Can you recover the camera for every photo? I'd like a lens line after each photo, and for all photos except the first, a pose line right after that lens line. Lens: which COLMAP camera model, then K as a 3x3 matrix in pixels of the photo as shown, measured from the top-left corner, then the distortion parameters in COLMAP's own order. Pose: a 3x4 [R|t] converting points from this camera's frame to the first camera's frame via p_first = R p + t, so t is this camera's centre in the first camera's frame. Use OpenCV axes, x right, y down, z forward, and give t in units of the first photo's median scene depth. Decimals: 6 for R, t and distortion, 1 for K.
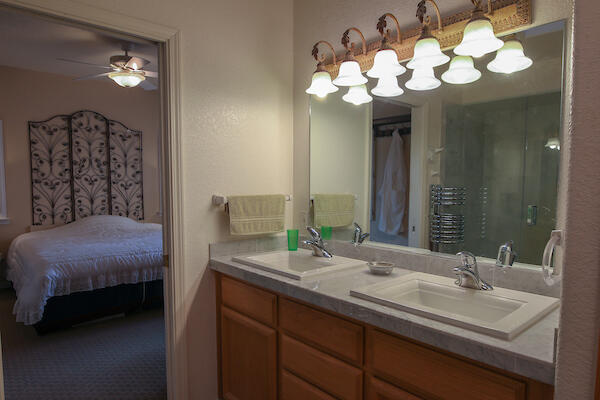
lens RADIAL K [[354.4, 0, 303.2], [0, 354.4, 199.7], [0, 0, 1]] dist [-0.022933, -0.001108]
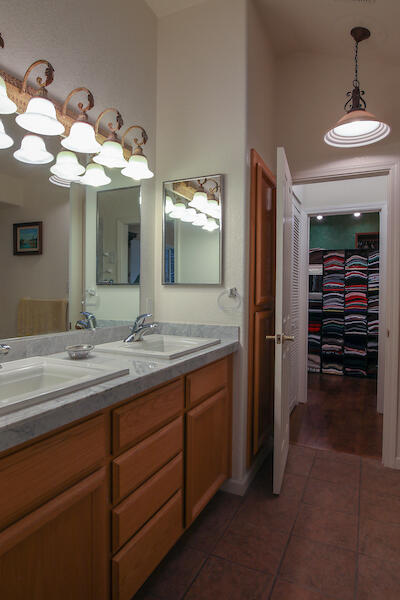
lens RADIAL K [[360.3, 0, 200.0], [0, 360.3, 300.0], [0, 0, 1]] dist [-0.022201, 0.003179]
pose [[-0.351897, -0.026938, 0.935651, -0.841013], [0.036809, 0.998414, 0.042589, 0.034495], [-0.935315, 0.049428, -0.350348, 1.150148]]
